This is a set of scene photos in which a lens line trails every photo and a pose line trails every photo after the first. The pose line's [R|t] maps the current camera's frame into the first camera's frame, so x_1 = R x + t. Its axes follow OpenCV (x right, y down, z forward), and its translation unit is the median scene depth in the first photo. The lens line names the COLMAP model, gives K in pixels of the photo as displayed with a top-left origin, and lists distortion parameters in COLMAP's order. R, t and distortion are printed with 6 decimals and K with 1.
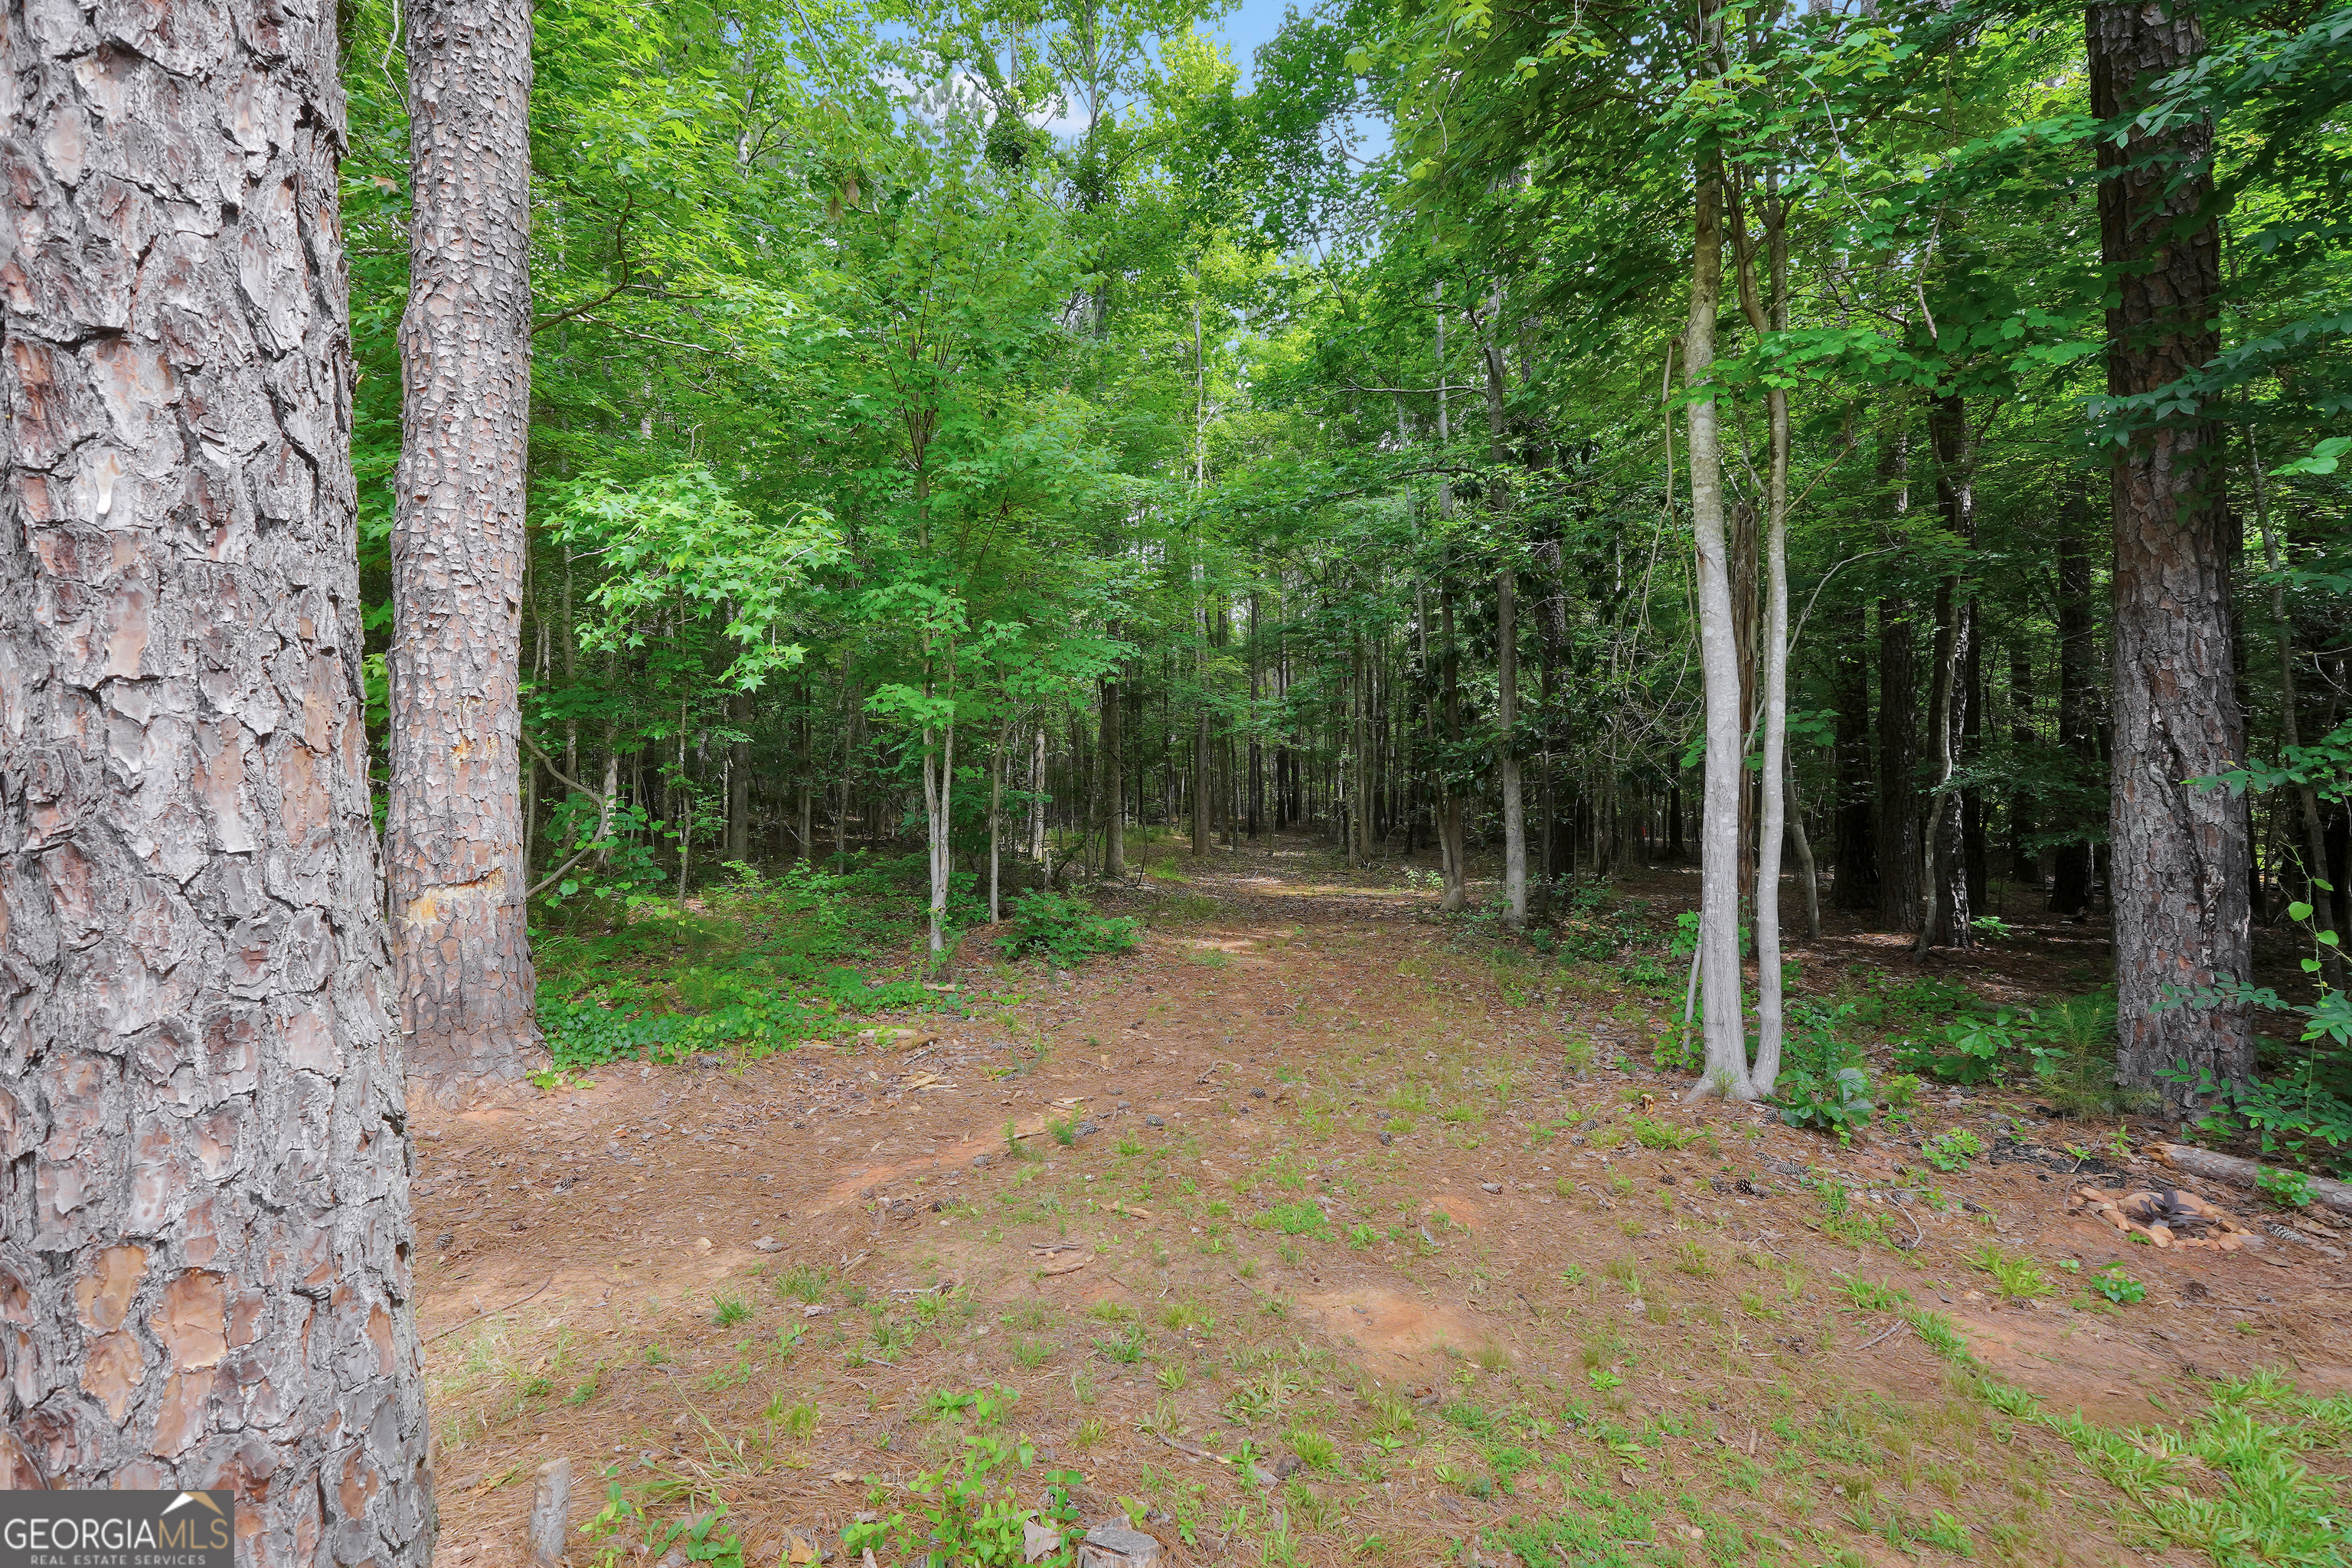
lens RADIAL K [[990.0, 0, 1174.6], [0, 990.0, 789.3], [0, 0, 1]] dist [-0.023033, 0.004058]
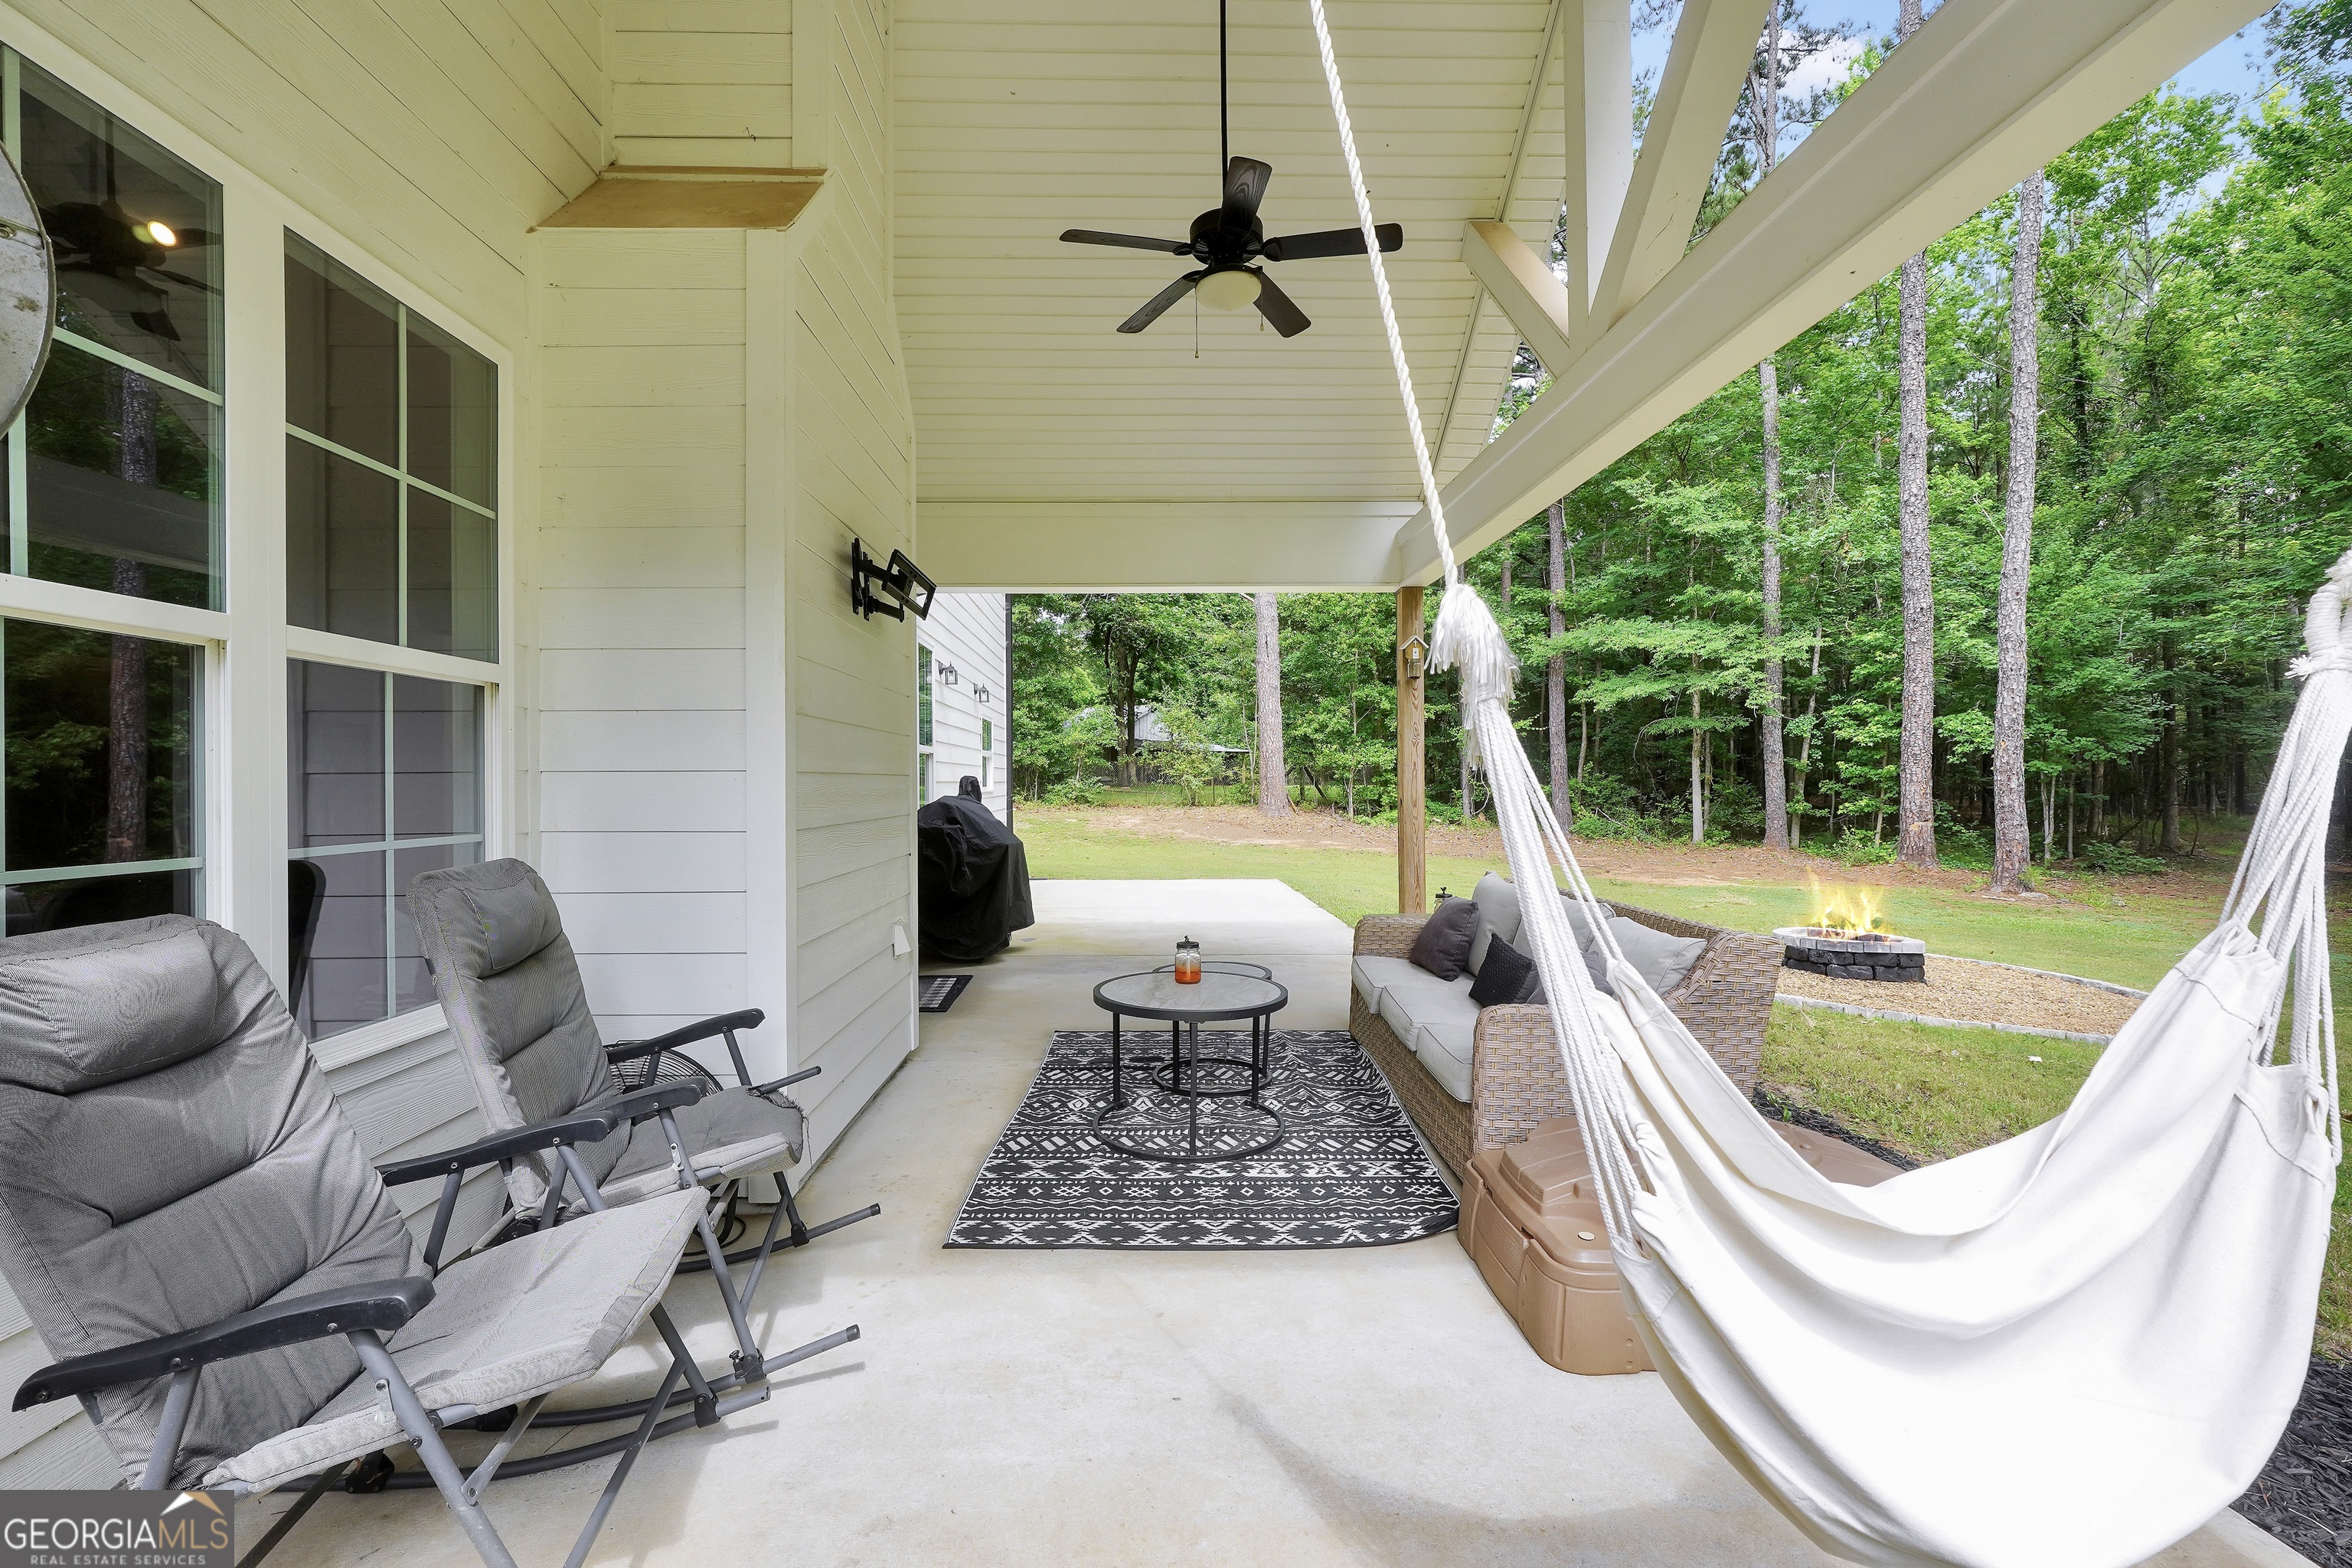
lens RADIAL K [[990.0, 0, 1168.8], [0, 990.0, 783.0], [0, 0, 1]] dist [-0.023033, 0.004058]
pose [[0.624908, -0.001178, -0.780697, 0.505633], [0.010755, 0.999917, 0.007100, -0.123778], [0.780624, -0.012834, 0.624869, -3.890222]]
